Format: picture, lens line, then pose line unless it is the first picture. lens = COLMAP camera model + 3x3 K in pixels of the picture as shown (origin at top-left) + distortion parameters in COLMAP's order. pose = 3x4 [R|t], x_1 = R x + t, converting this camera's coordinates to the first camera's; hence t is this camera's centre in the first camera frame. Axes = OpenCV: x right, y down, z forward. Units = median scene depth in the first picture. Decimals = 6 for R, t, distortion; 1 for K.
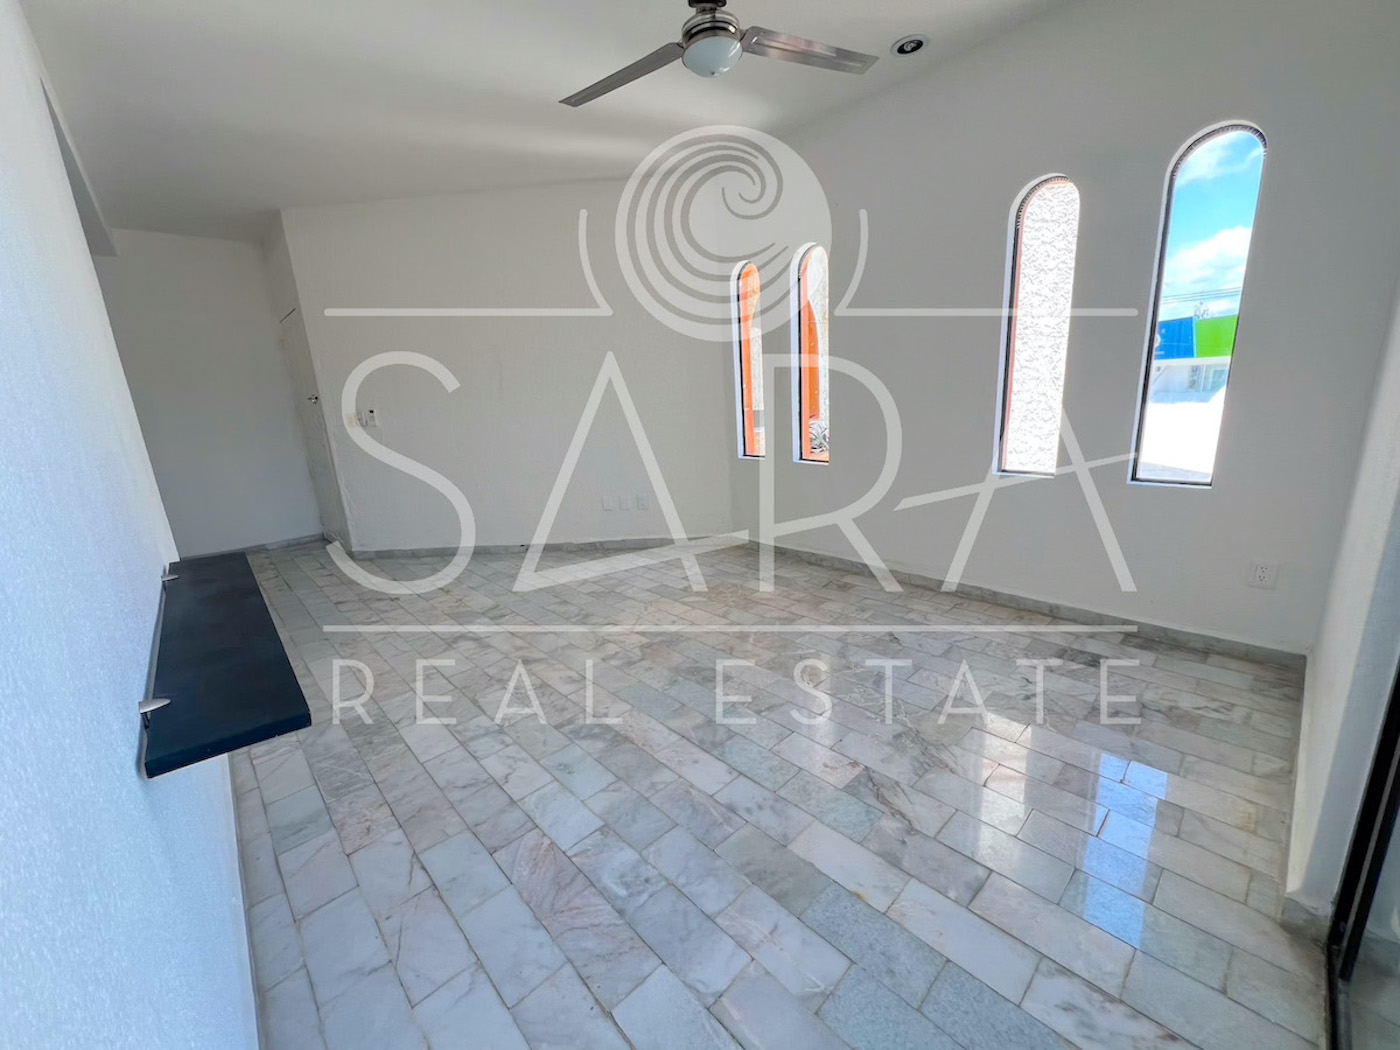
lens RADIAL K [[559.5, 0, 698.1], [0, 559.5, 526.3], [0, 0, 1]] dist [-0.002468, -0.000036]
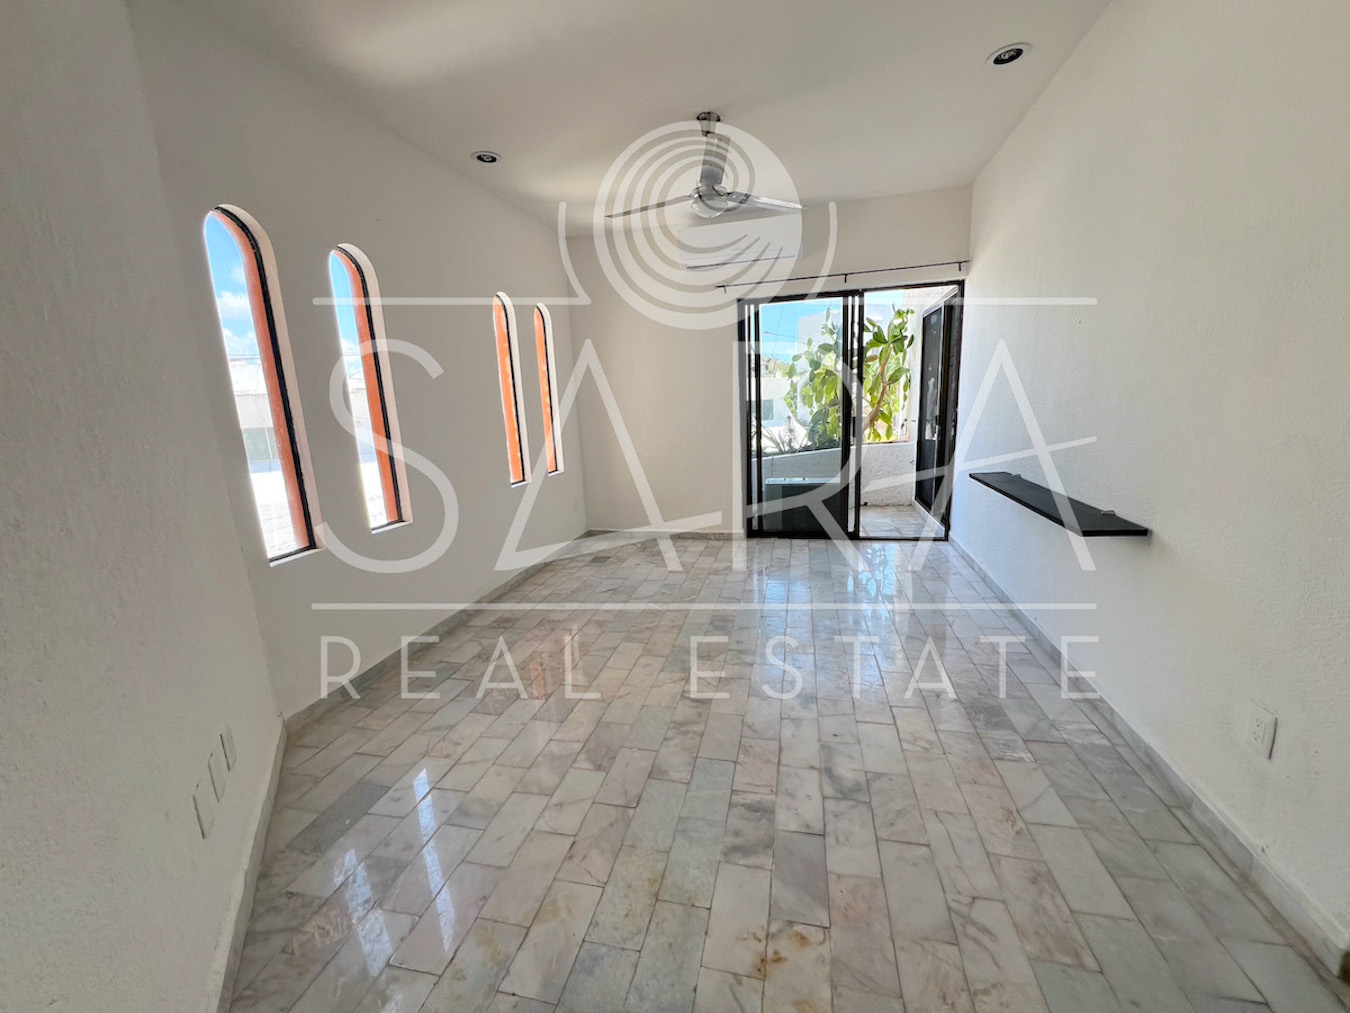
lens RADIAL K [[539.5, 0, 673.2], [0, 539.5, 507.8], [0, 0, 1]] dist [-0.002468, -0.000036]
pose [[-0.549060, -0.082063, 0.831745, -0.747348], [0.279212, 0.919983, 0.275085, -0.281767], [-0.787765, 0.383271, -0.482213, 1.251942]]
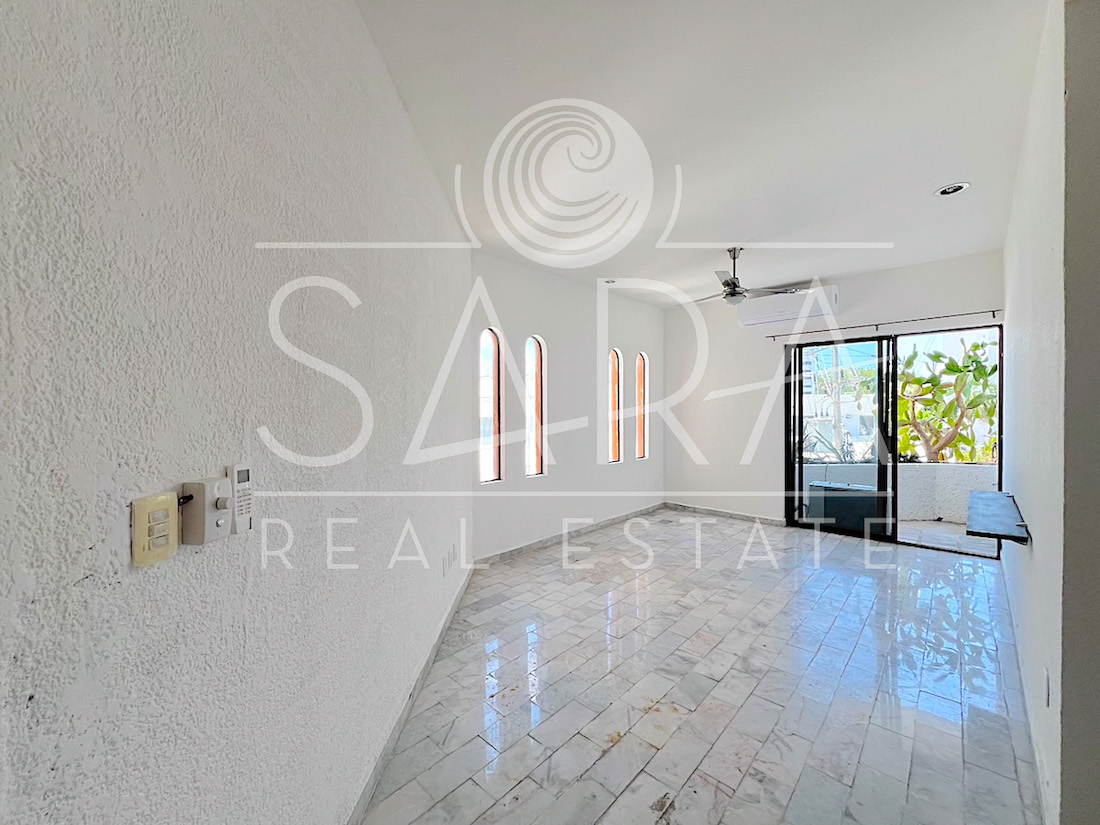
lens RADIAL K [[439.6, 0, 548.5], [0, 439.6, 413.6], [0, 0, 1]] dist [-0.002468, -0.000036]
pose [[-0.064711, 0.050887, 0.996606, -1.113700], [0.248792, 0.967985, -0.033271, -0.267746], [-0.966393, 0.245794, -0.075299, 1.219747]]
